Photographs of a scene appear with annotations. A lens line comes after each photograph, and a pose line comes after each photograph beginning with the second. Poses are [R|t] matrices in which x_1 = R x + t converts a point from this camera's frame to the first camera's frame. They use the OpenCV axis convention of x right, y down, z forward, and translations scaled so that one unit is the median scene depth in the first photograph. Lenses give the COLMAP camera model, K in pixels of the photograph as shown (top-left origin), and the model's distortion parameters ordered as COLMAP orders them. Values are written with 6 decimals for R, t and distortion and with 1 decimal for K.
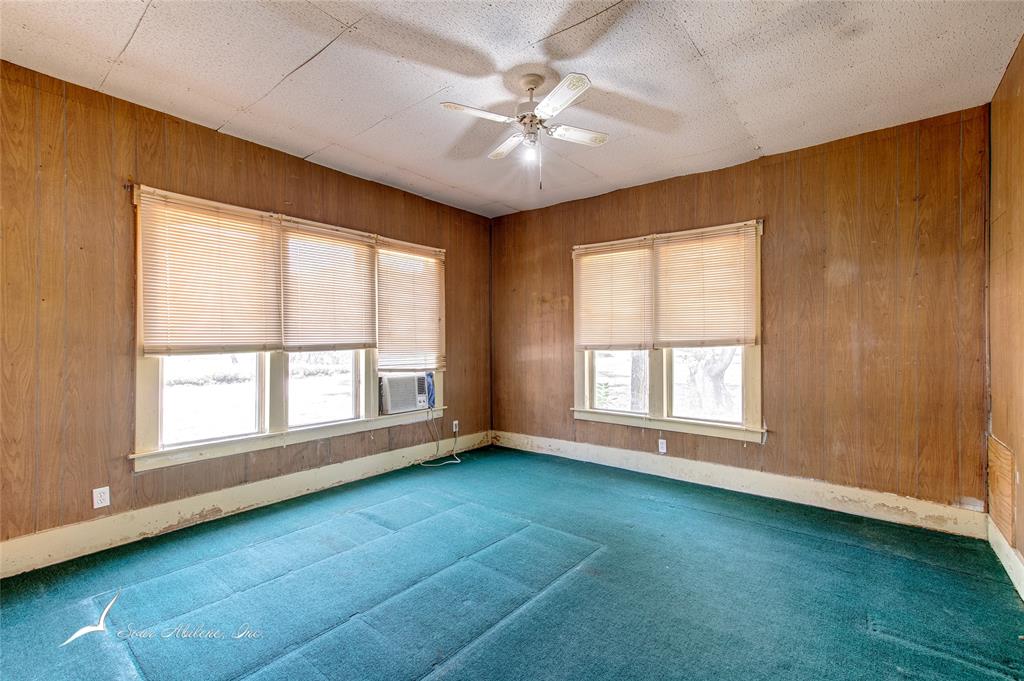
lens RADIAL K [[446.7, 0, 509.7], [0, 446.7, 353.5], [0, 0, 1]] dist [-0.000134, -0.000004]
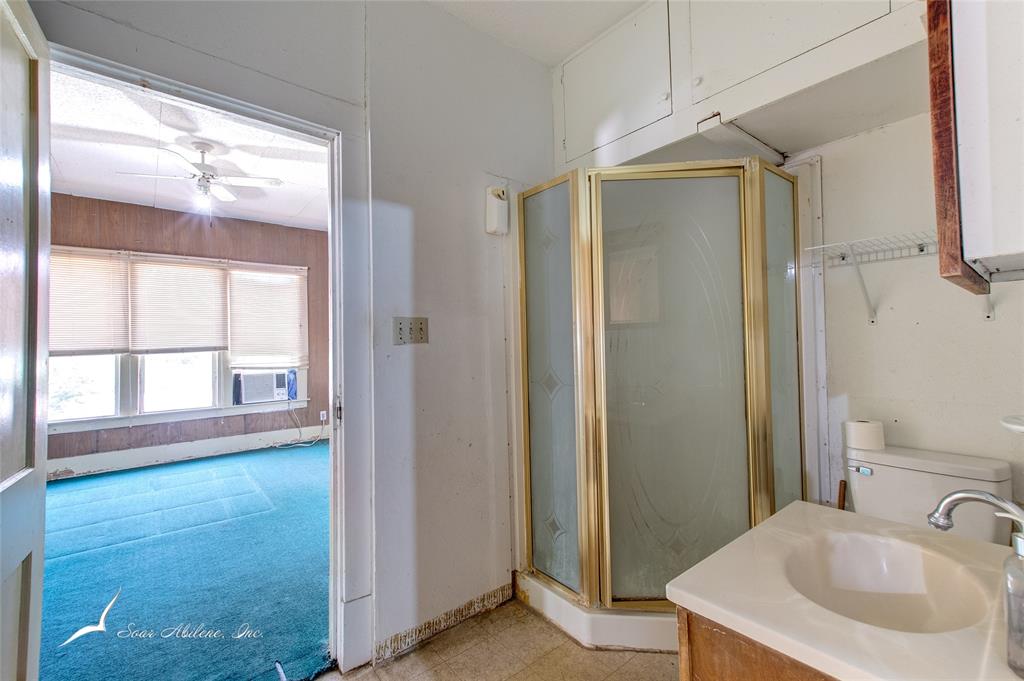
lens RADIAL K [[437.4, 0, 512.0], [0, 437.4, 340.5], [0, 0, 1]] dist [0.001251, 0.000189]
pose [[0.981582, -0.017018, -0.190281, 0.707714], [0.011643, 0.999502, -0.029331, 0.005502], [0.190685, 0.026576, 0.981291, -0.046096]]
